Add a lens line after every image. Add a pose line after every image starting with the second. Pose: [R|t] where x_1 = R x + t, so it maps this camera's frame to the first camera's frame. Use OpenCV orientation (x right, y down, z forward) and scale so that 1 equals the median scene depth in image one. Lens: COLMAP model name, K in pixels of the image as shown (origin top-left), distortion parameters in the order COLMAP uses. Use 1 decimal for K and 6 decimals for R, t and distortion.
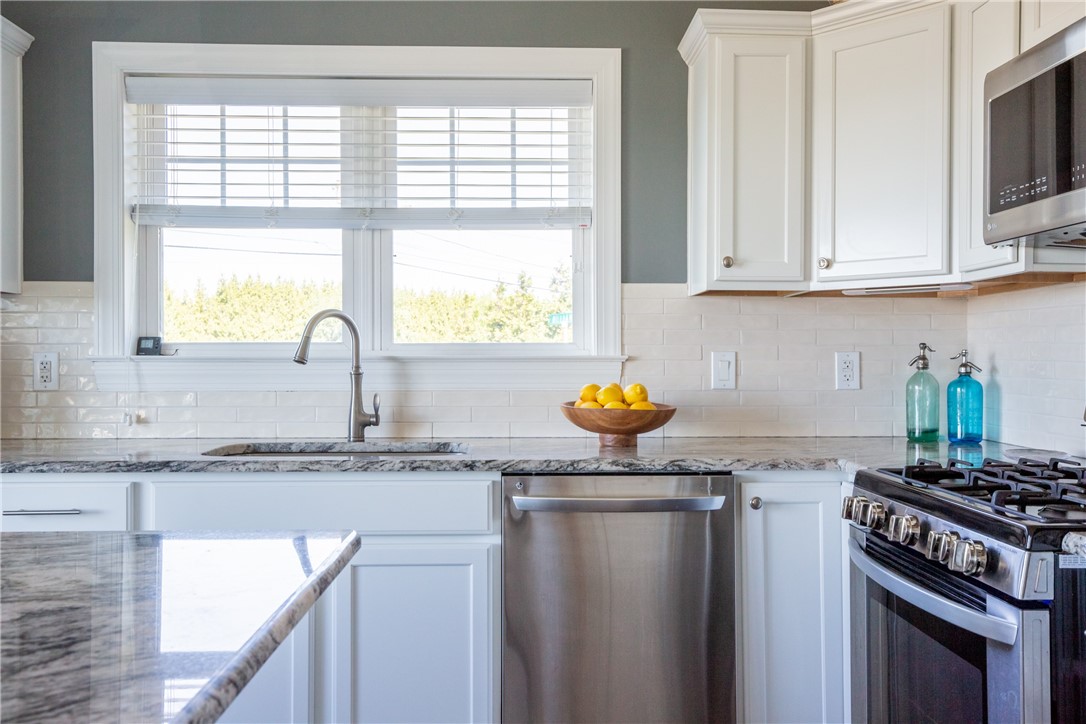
lens RADIAL K [[979.4, 0, 533.4], [0, 979.4, 358.8], [0, 0, 1]] dist [0.040860, -0.015612]
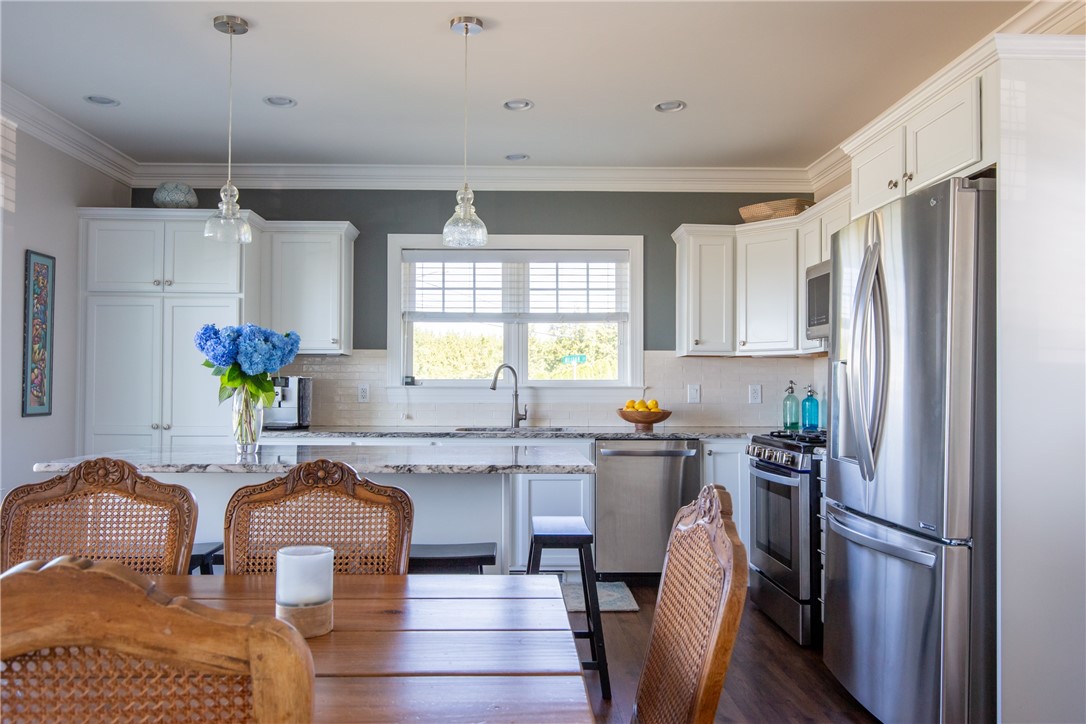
lens RADIAL K [[804.1, 0, 512.4], [0, 804.1, 373.3], [0, 0, 1]] dist [0.011884, -0.013748]
pose [[0.999833, 0.002688, -0.018078, -0.208793], [-0.003015, 0.999832, -0.018058, 0.000730], [0.018027, 0.018109, 0.999673, -0.923927]]
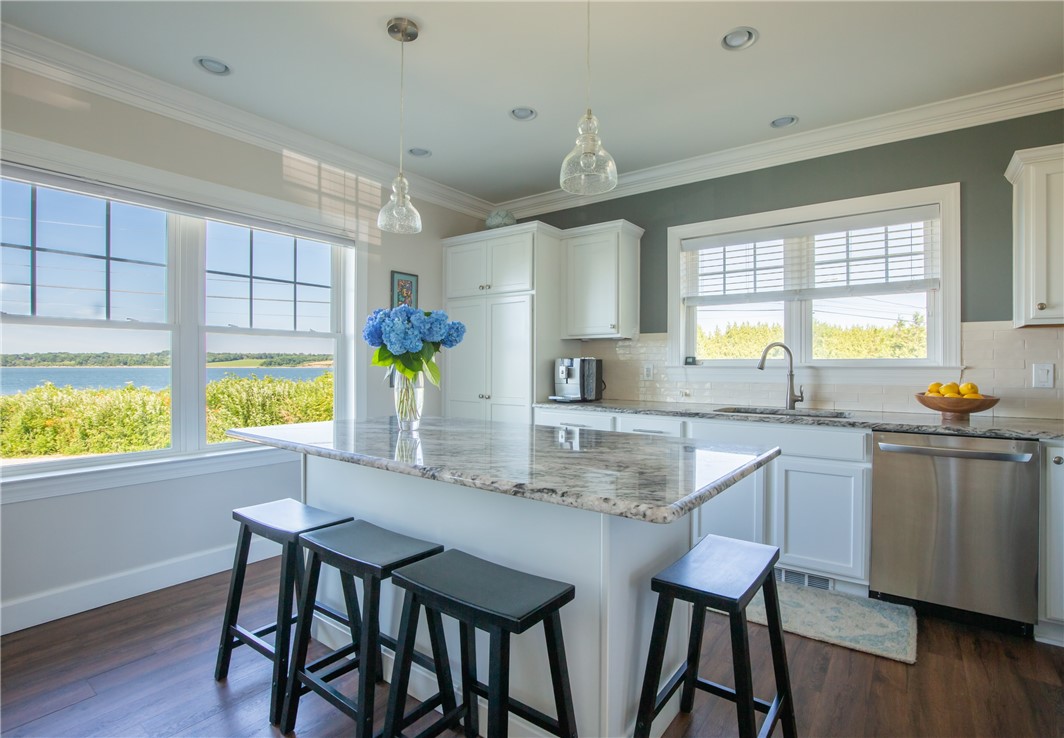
lens RADIAL K [[509.4, 0, 548.9], [0, 509.4, 367.1], [0, 0, 1]] dist [-0.036640, 0.006552]
pose [[0.797550, 0.003581, -0.603243, 0.057521], [-0.003234, 0.999993, 0.001660, -0.000506], [0.603245, 0.000627, 0.797556, -0.131195]]
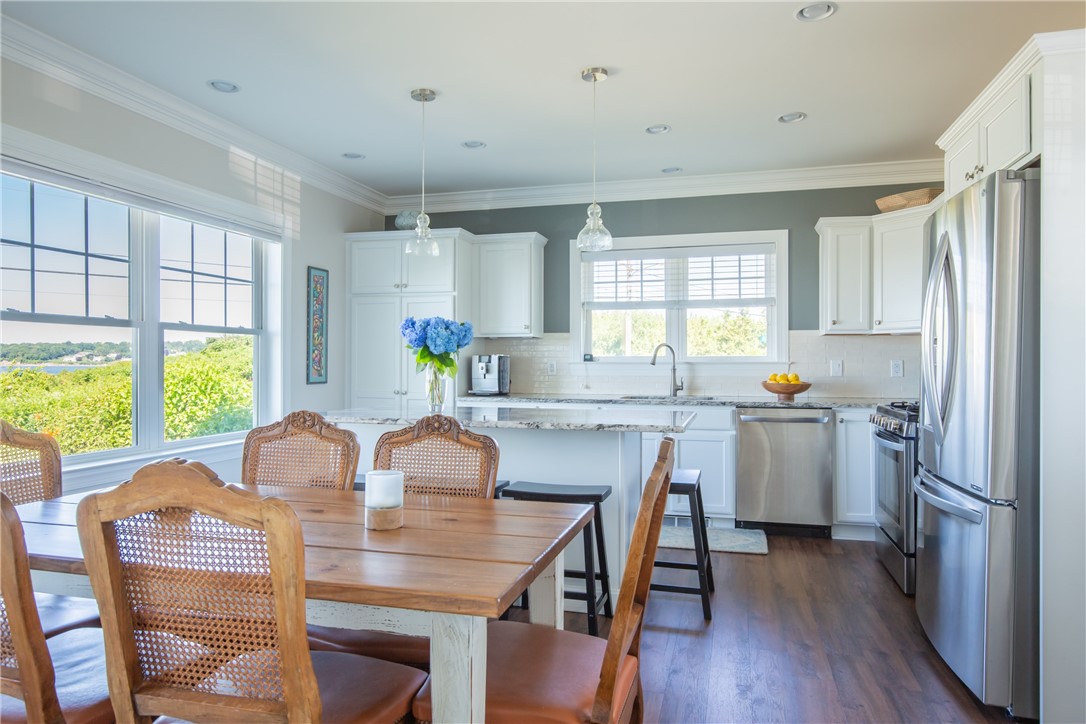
lens RADIAL K [[685.9, 0, 537.2], [0, 685.9, 358.6], [0, 0, 1]] dist [0.000739, 0.005479]
pose [[0.954938, -0.001086, -0.296802, 0.005182], [-0.000917, 0.999978, -0.006610, 0.000974], [0.296803, 0.006584, 0.954916, -0.997926]]
